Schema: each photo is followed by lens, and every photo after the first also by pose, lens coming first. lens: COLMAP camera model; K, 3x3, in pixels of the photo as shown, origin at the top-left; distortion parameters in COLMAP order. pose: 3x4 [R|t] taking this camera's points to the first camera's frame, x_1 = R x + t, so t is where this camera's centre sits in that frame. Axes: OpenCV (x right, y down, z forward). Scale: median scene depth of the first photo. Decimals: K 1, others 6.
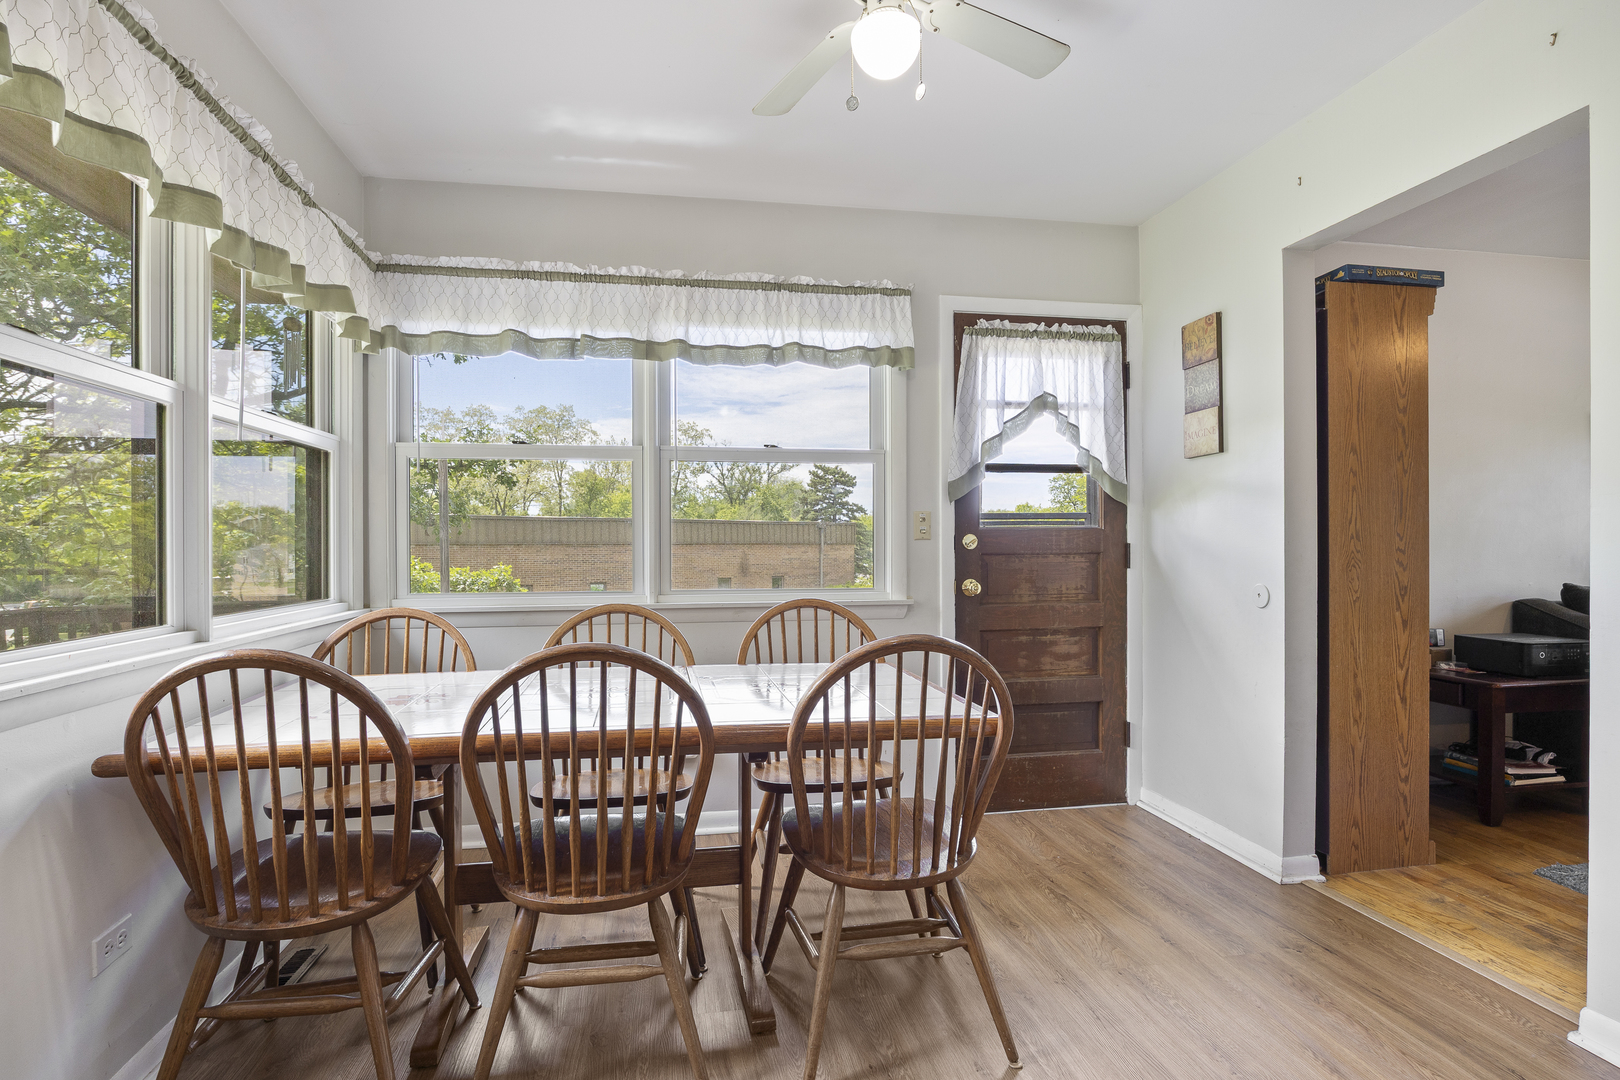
lens RADIAL K [[844.3, 0, 809.2], [0, 844.3, 542.6], [0, 0, 1]] dist [0.004996, 0.000630]
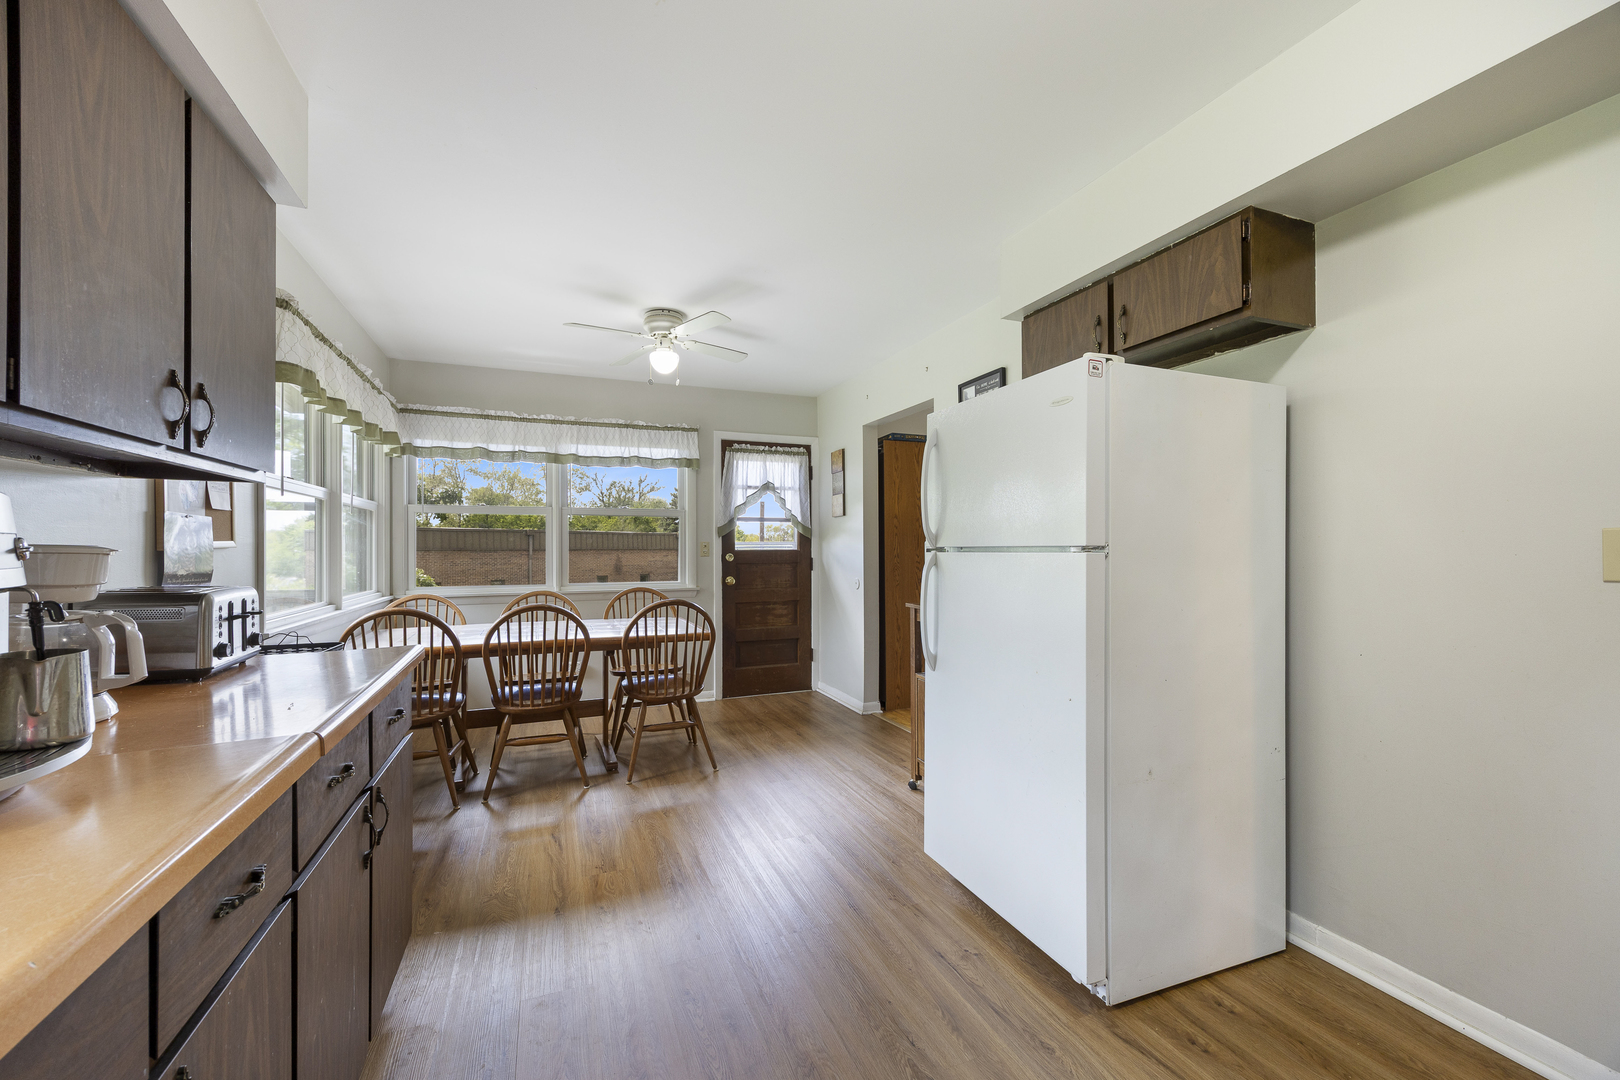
lens RADIAL K [[660.6, 0, 811.2], [0, 660.6, 547.0], [0, 0, 1]] dist [0.014424, 0.000047]
pose [[0.979313, 0.000834, 0.202352, 0.073172], [-0.000947, 0.999999, 0.000462, -0.029093], [-0.202351, -0.000644, 0.979313, -0.588345]]
